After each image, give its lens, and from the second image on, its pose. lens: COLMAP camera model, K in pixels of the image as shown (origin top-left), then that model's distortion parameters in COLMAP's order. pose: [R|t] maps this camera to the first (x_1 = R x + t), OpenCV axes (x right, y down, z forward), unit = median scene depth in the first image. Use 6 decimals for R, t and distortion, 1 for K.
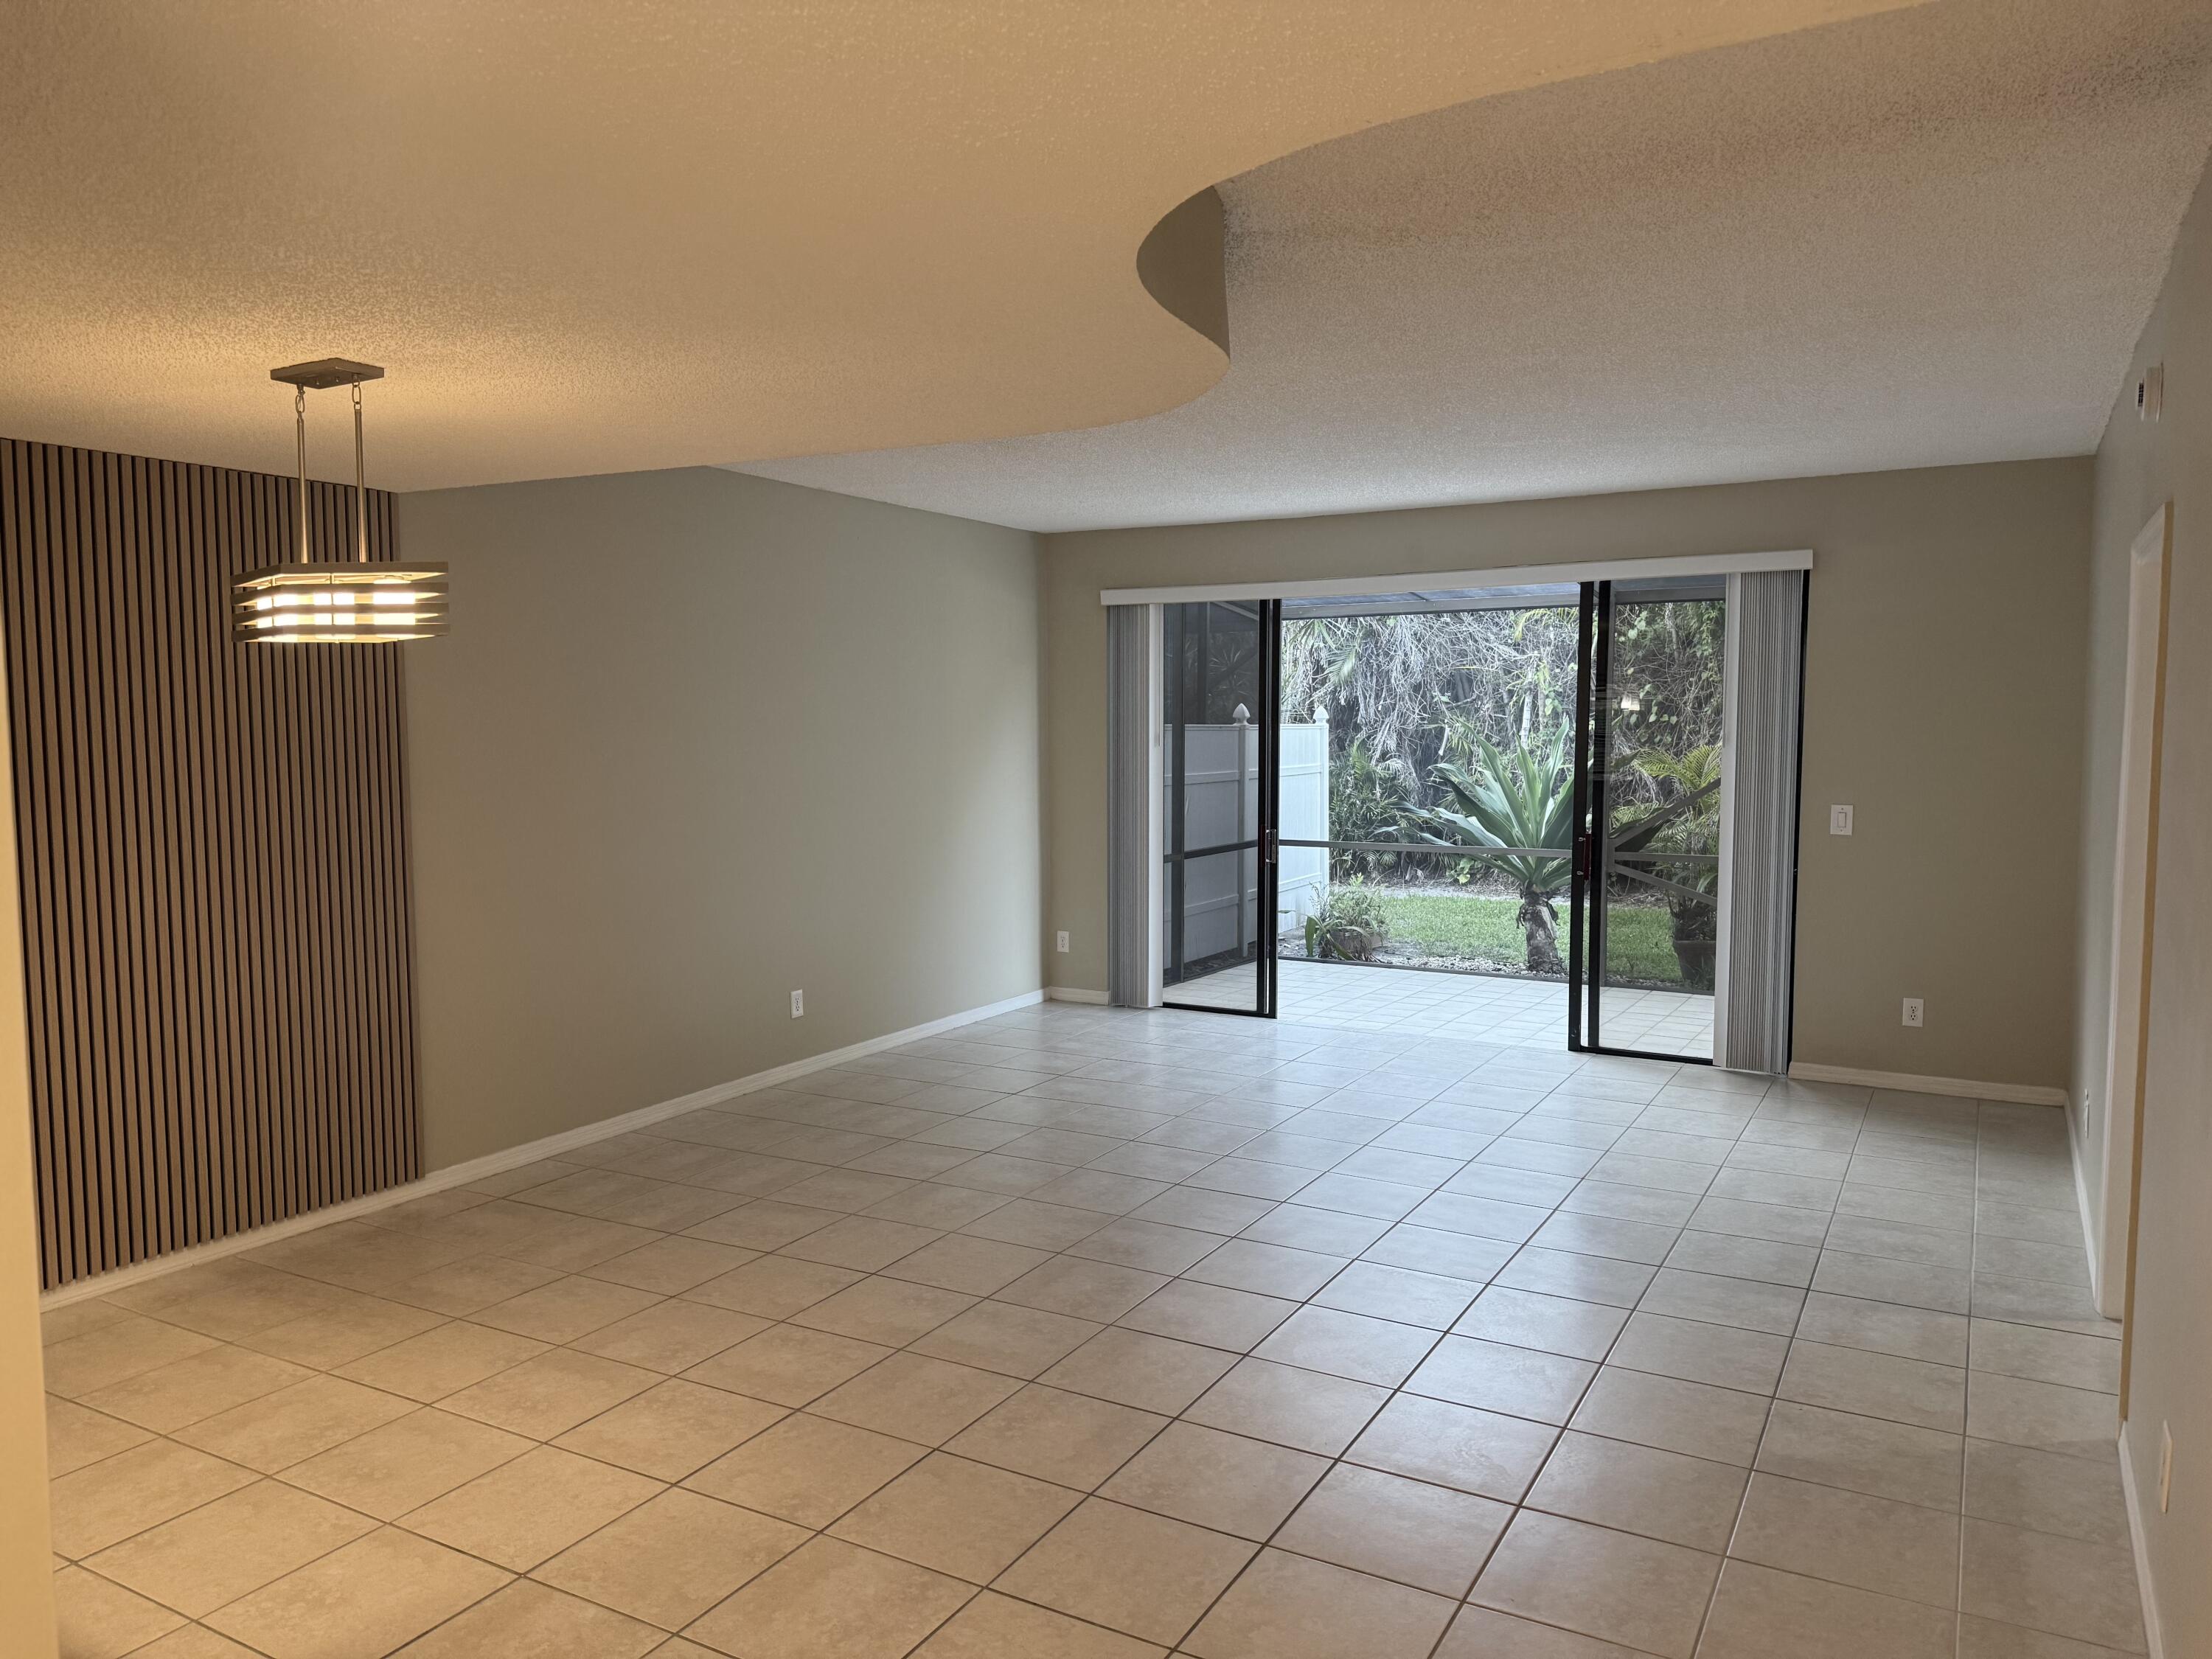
lens RADIAL K [[1555.2, 0, 1106.0], [0, 1555.2, 829.5], [0, 0, 1]] dist [0.122242, -0.168180]
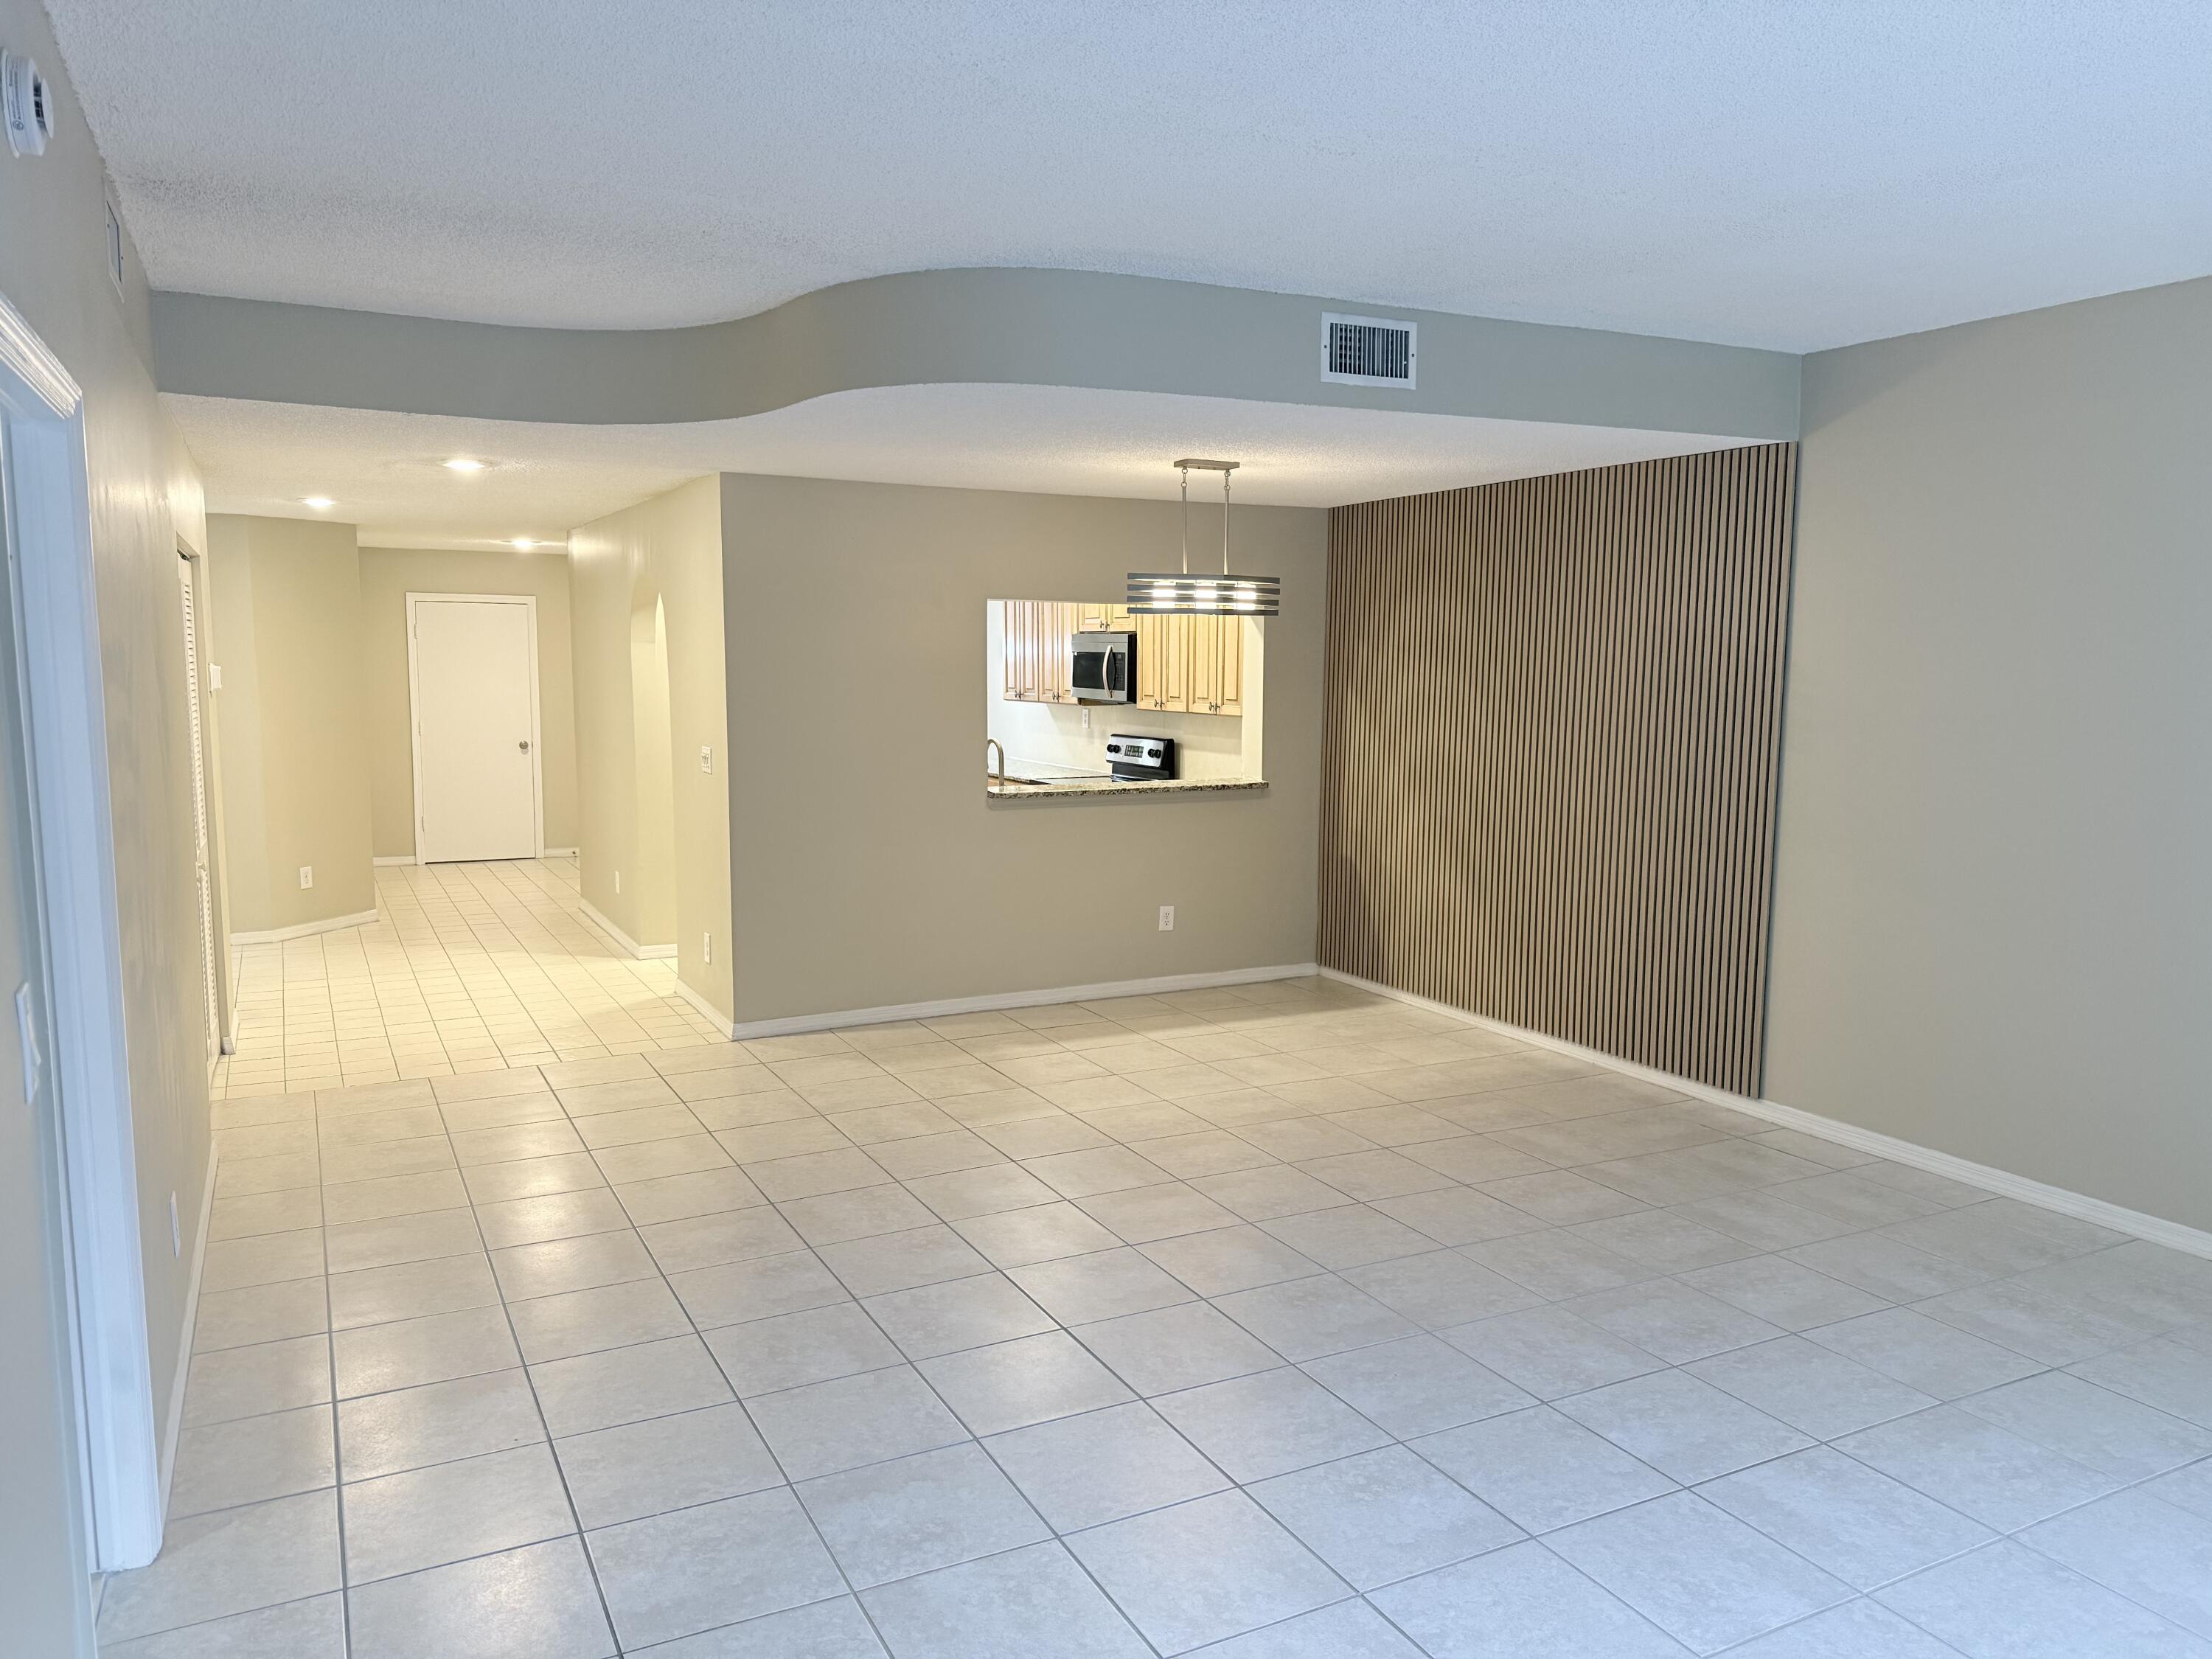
lens RADIAL K [[1555.2, 0, 1106.0], [0, 1555.2, 829.5], [0, 0, 1]] dist [0.122242, -0.168180]
pose [[-0.554507, 0.089850, -0.827315, 0.739591], [-0.065780, 0.986311, 0.151207, -0.097614], [0.829575, 0.138266, -0.541006, 1.327646]]
